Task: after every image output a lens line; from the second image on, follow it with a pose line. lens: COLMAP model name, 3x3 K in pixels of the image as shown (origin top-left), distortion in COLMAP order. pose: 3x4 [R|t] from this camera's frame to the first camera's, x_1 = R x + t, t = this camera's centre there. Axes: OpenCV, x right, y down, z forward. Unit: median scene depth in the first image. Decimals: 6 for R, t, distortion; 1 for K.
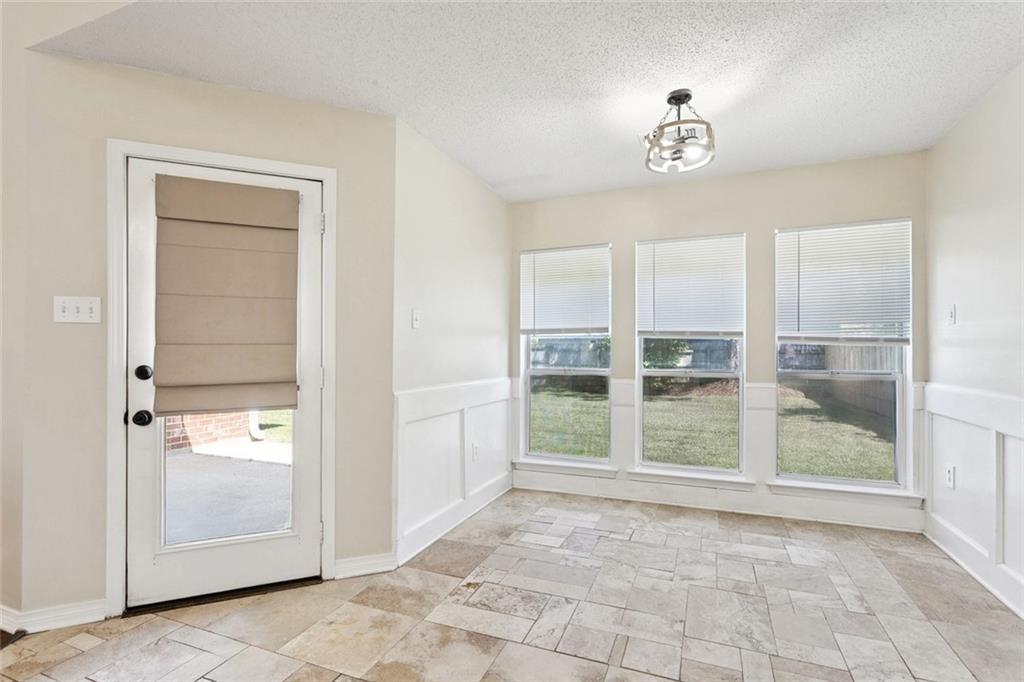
lens RADIAL K [[473.9, 0, 511.1], [0, 473.9, 347.0], [0, 0, 1]] dist [0.000218, -0.000013]
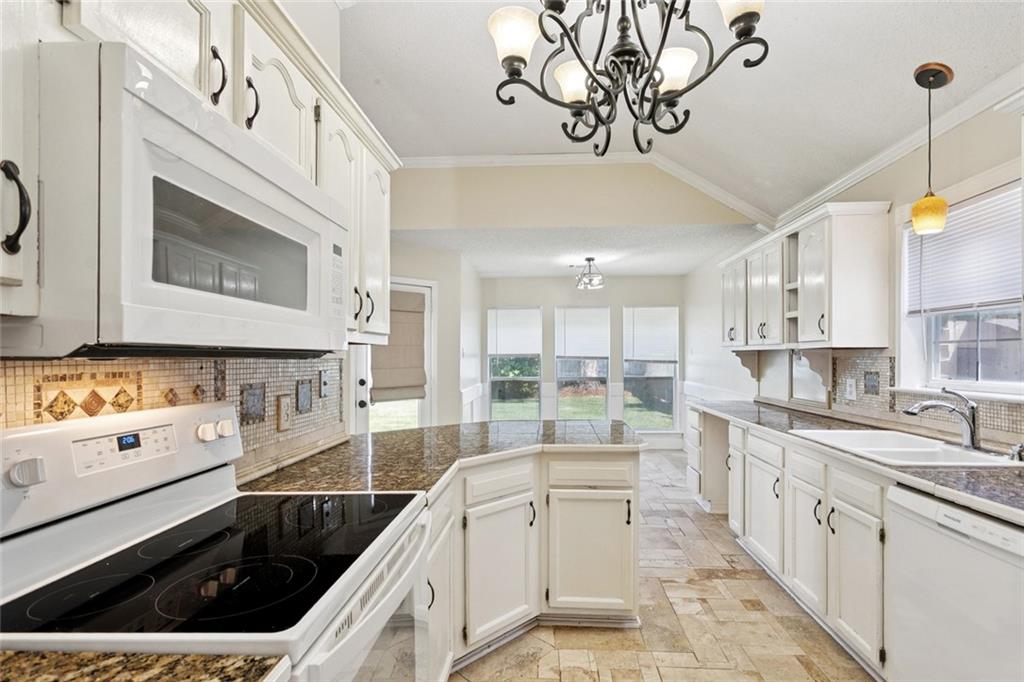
lens RADIAL K [[487.3, 0, 511.4], [0, 487.3, 356.3], [0, 0, 1]] dist [-0.000747, -0.000104]
pose [[0.950445, -0.003138, 0.310875, -0.595397], [0.002338, 0.999993, 0.002945, -0.047941], [-0.310882, -0.002073, 0.950446, -0.907281]]
